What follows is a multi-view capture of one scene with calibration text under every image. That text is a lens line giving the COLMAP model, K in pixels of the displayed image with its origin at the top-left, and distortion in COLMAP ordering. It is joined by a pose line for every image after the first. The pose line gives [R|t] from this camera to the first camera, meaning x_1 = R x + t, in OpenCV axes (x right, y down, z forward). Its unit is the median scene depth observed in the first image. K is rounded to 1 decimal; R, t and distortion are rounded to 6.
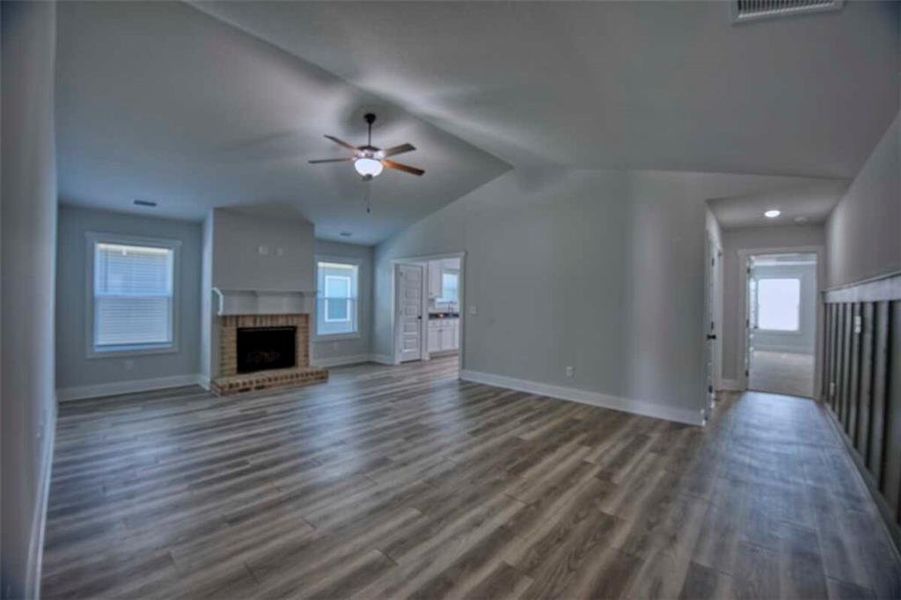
lens RADIAL K [[361.9, 0, 450.5], [0, 361.9, 300.0], [0, 0, 1]] dist [-0.048878, -0.000109]
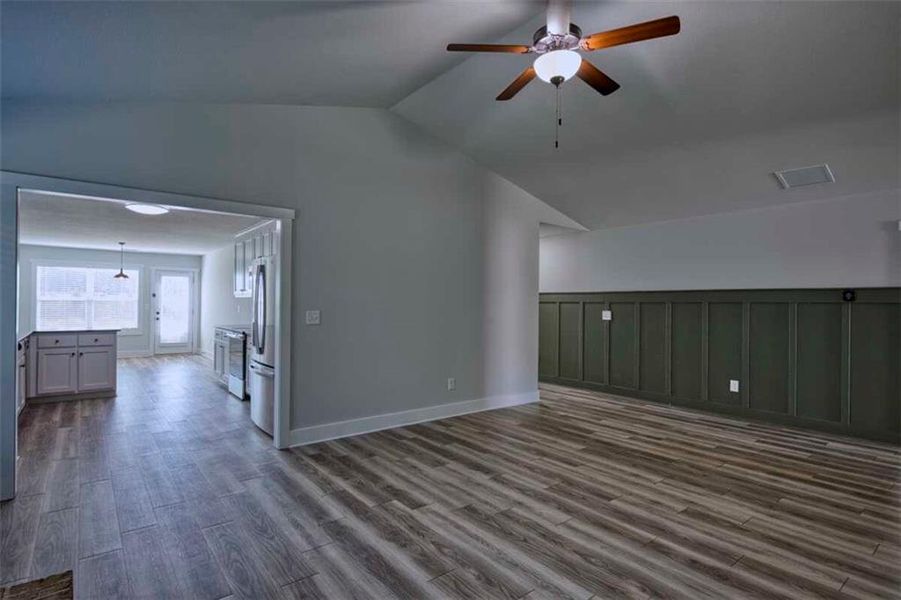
lens RADIAL K [[468.5, 0, 450.5], [0, 468.5, 300.0], [0, 0, 1]] dist [-0.003839, -0.000836]
pose [[0.151765, -0.007103, 0.988391, -0.709601], [-0.010683, 0.999904, 0.008826, -0.008937], [-0.988359, -0.011898, 0.151675, 0.767603]]
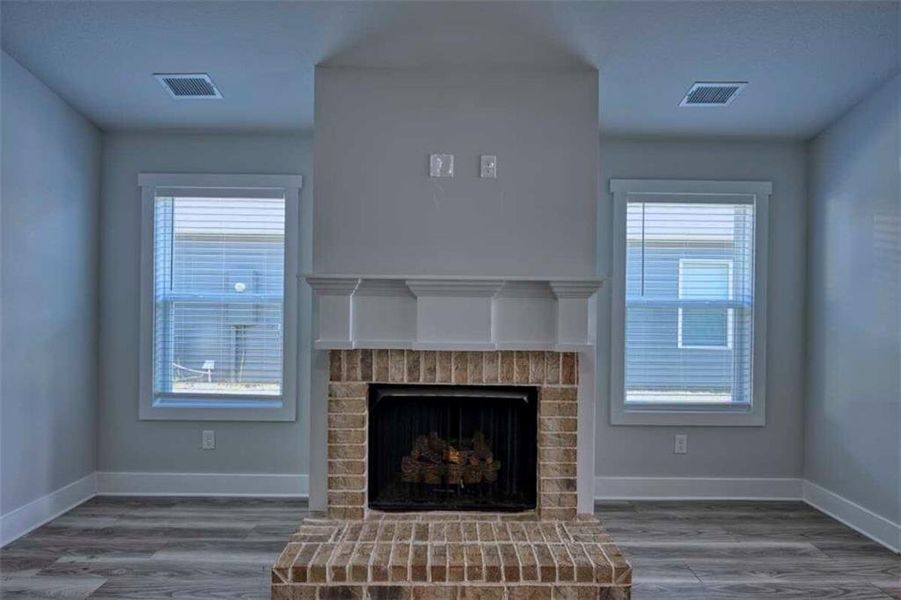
lens RADIAL K [[468.5, 0, 450.5], [0, 468.5, 300.0], [0, 0, 1]] dist [-0.003839, -0.000836]
pose [[0.680226, -0.004187, -0.732990, -0.196879], [-0.003838, 0.999950, -0.009273, -0.003061], [0.732992, 0.009121, 0.680176, 0.745434]]
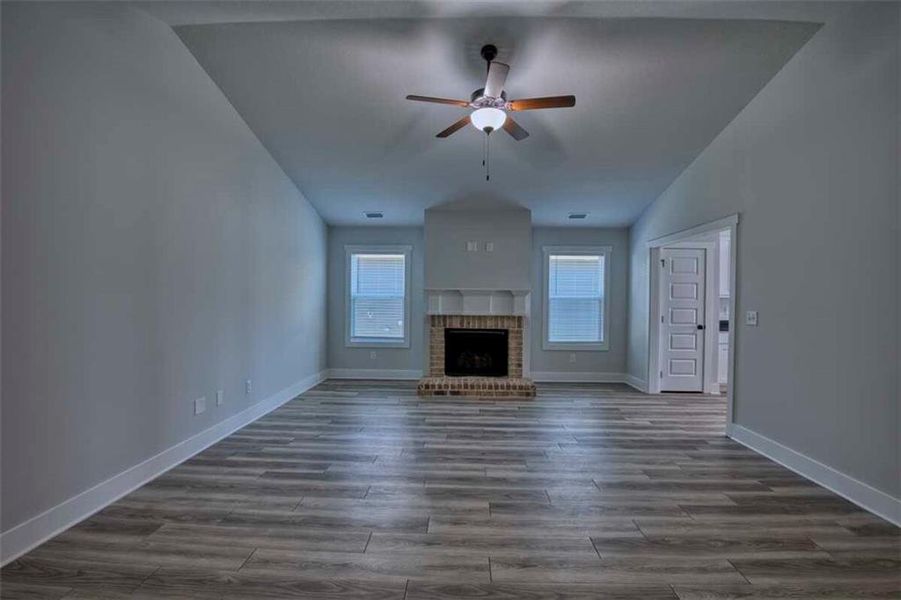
lens RADIAL K [[400.7, 0, 450.5], [0, 400.7, 300.0], [0, 0, 1]] dist [-0.029315, -0.000331]
pose [[0.645741, -0.000752, -0.763556, 0.255101], [-0.001813, 0.999995, -0.002518, 0.003364], [0.763554, 0.003010, 0.645737, 0.301713]]
